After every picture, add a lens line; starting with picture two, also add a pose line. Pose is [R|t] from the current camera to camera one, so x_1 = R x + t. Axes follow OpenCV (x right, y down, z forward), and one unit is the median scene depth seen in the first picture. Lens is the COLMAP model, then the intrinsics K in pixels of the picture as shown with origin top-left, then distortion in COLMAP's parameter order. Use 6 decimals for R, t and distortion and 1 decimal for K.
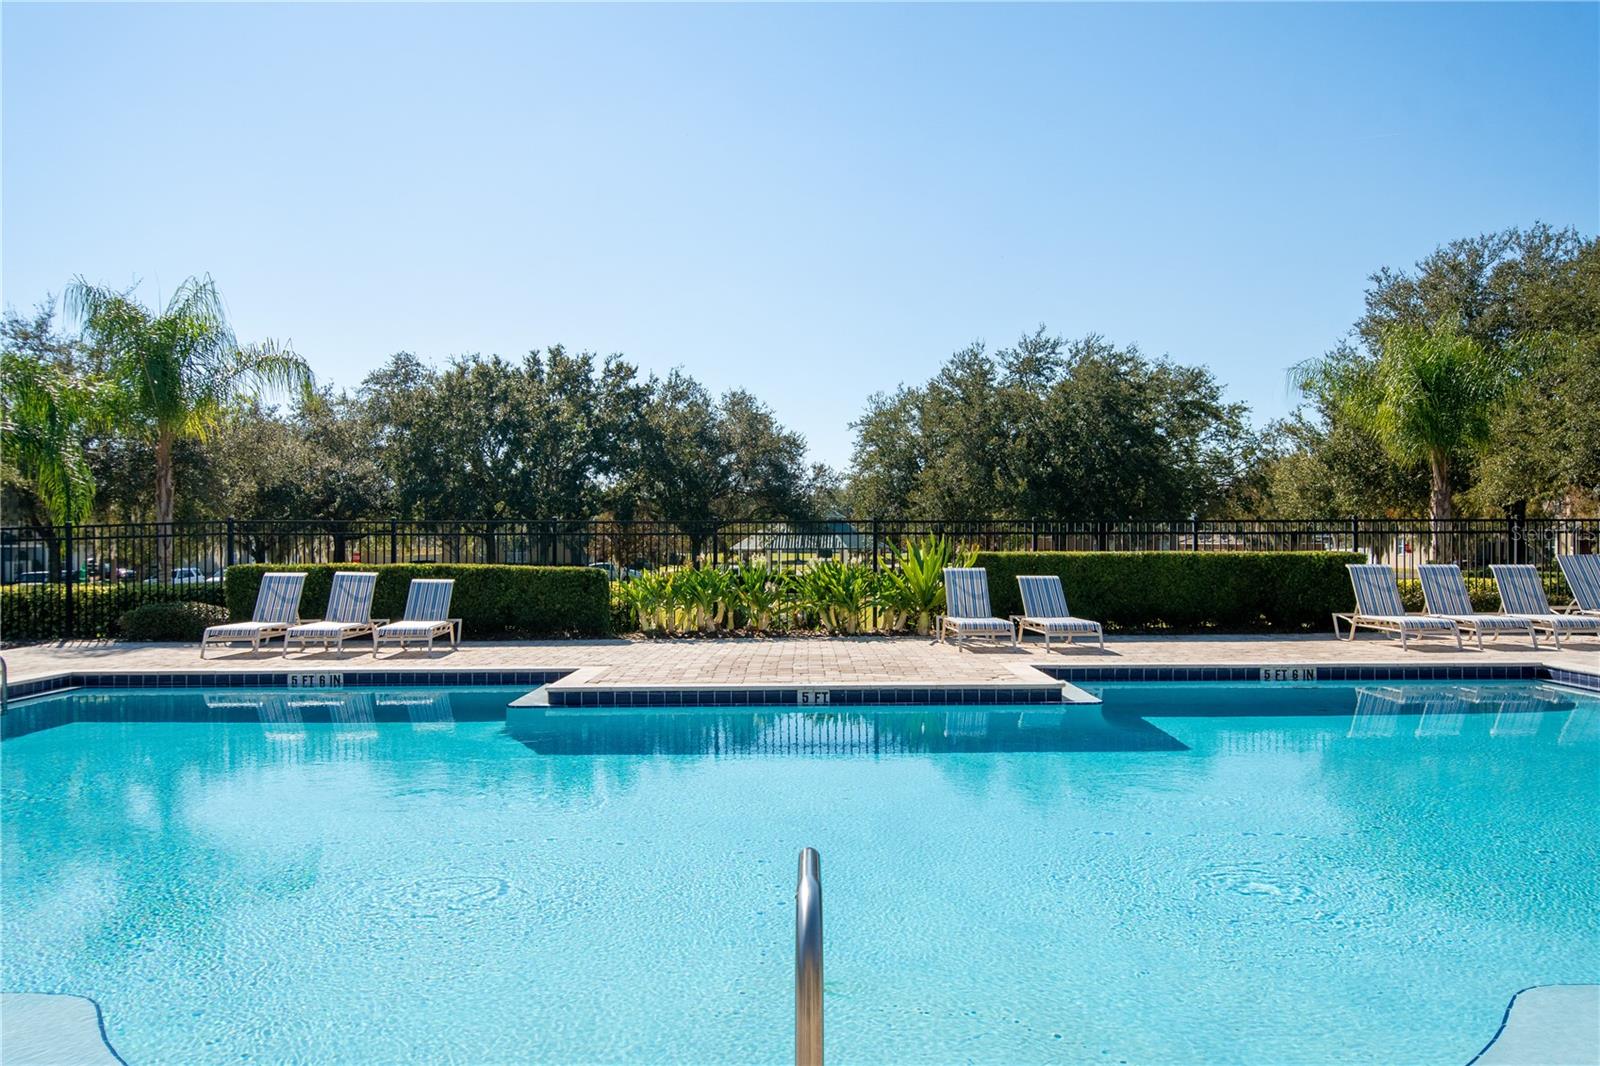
lens RADIAL K [[1228.7, 0, 800.0], [0, 1228.7, 580.6], [0, 0, 1]] dist [-0.002239, -0.000536]
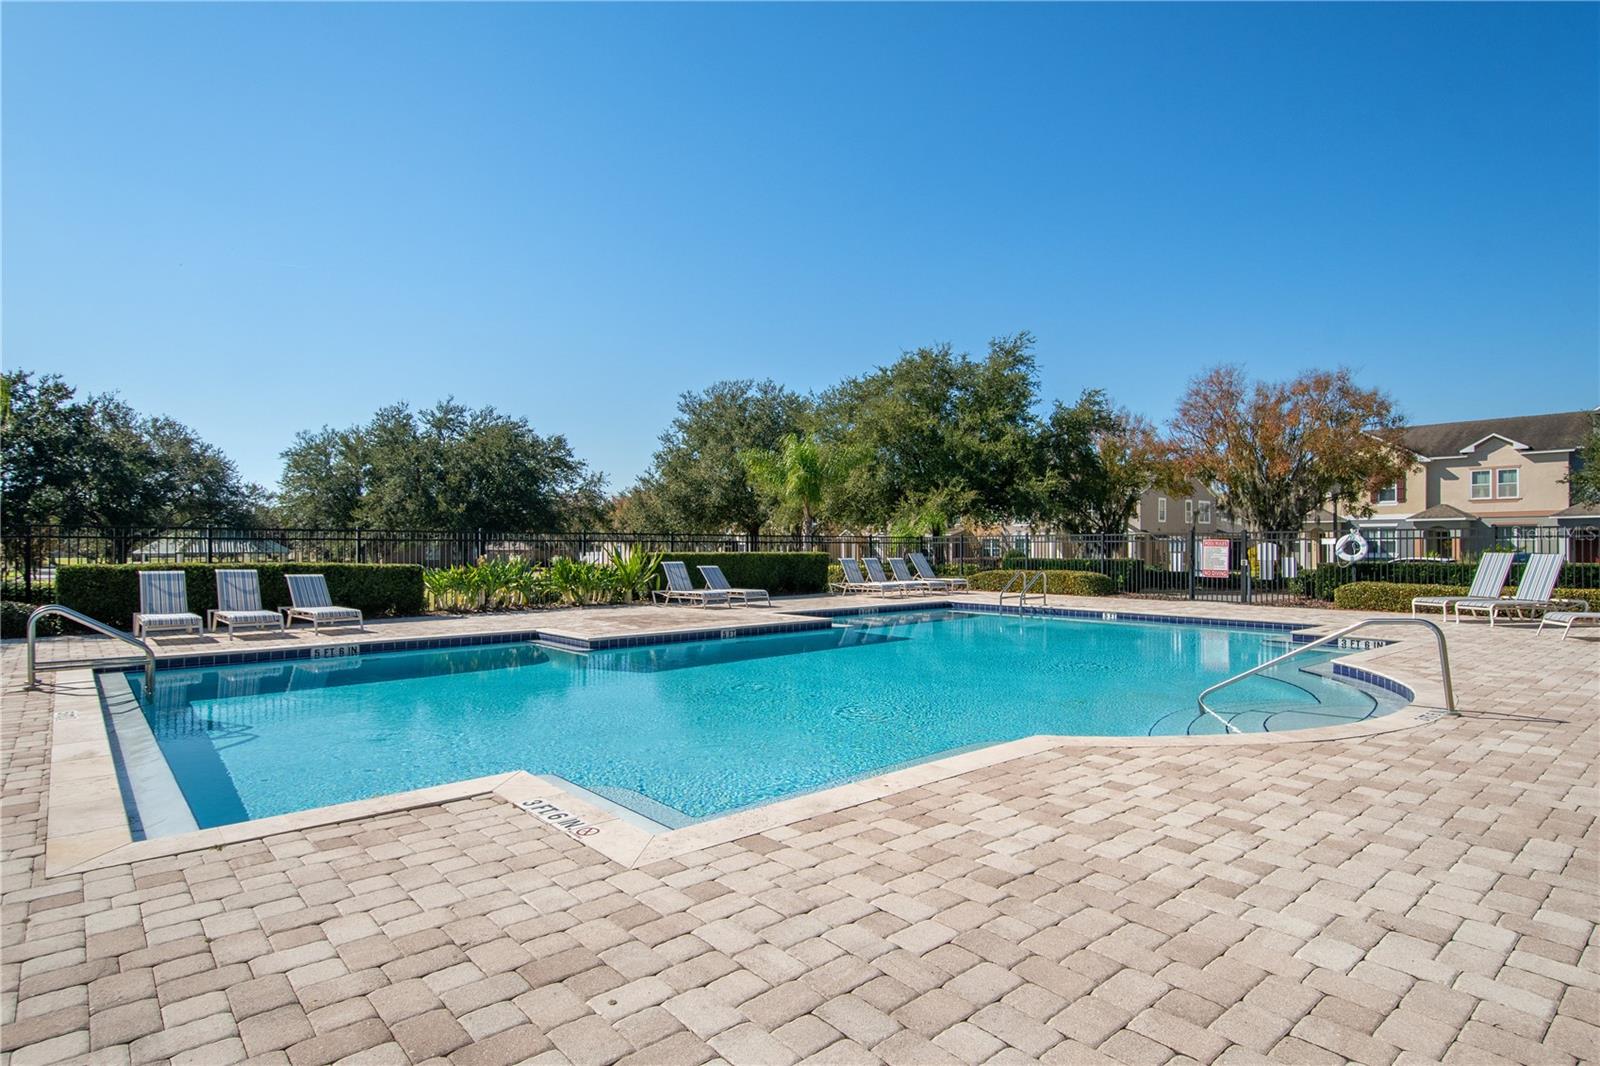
lens RADIAL K [[852.7, 0, 800.0], [0, 852.7, 533.0], [0, 0, 1]] dist [0.000884, -0.000379]
pose [[0.747112, 0.013795, 0.664555, -0.157345], [0.019367, 0.998908, -0.042508, 0.001049], [-0.664416, 0.044629, 0.746029, 0.000472]]
